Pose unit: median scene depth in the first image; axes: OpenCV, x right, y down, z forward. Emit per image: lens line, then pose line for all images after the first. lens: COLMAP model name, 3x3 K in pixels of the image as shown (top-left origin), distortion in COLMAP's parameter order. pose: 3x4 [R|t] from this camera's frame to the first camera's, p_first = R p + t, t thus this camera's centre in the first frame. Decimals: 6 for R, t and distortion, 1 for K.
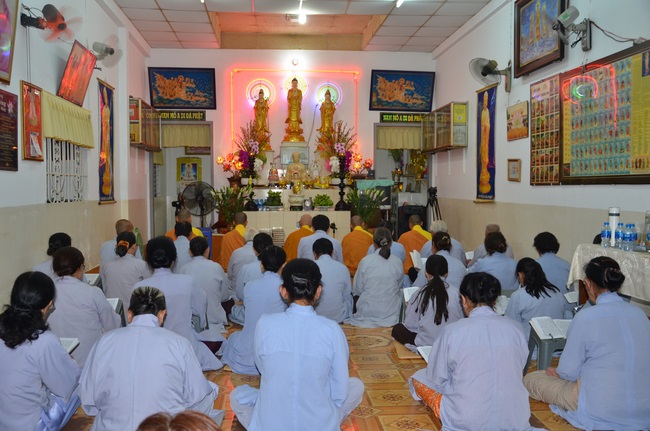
lens RADIAL K [[590.9, 0, 324.9], [0, 590.9, 216.0], [0, 0, 1]] dist [-0.001016, 0.000000]
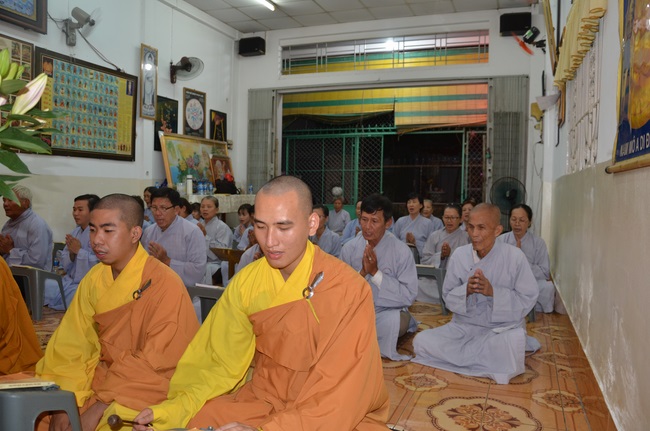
lens RADIAL K [[513.6, 0, 324.0], [0, 513.6, 215.3], [0, 0, 1]] dist [-0.084590, -0.002881]
pose [[-0.895769, -0.032355, 0.443341, -0.513711], [0.008426, 0.995933, 0.089707, -0.023011], [-0.444440, 0.084093, -0.891853, 1.825340]]
